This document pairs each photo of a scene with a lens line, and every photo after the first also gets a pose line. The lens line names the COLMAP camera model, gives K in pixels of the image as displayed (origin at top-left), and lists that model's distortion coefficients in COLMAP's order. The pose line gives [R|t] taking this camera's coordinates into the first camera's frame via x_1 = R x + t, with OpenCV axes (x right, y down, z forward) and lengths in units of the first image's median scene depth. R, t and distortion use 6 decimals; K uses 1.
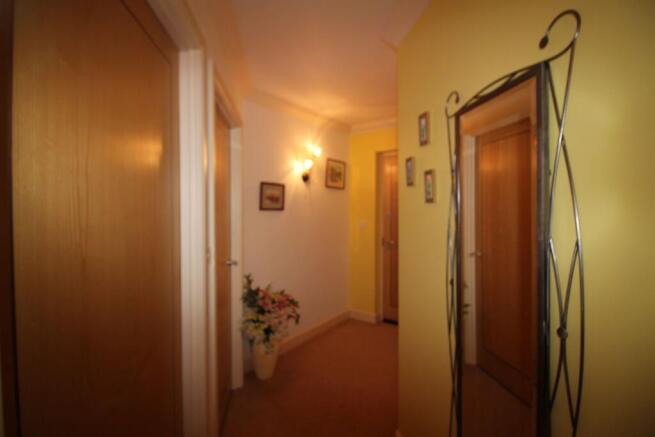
lens RADIAL K [[306.6, 0, 329.3], [0, 306.6, 218.4], [0, 0, 1]] dist [0.001567, 0.000100]
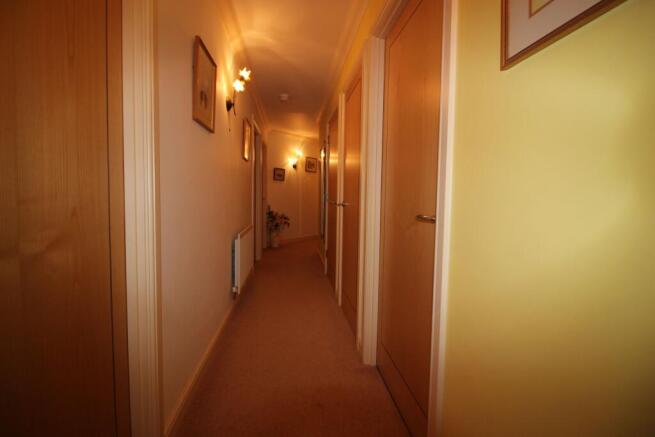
lens RADIAL K [[306.6, 0, 325.2], [0, 306.6, 216.5], [0, 0, 1]] dist [0.001567, 0.000100]
pose [[0.999155, 0.020928, -0.035373, 0.221975], [-0.019637, 0.999142, 0.036461, 0.136864], [0.036105, -0.035735, 0.998709, -1.157793]]
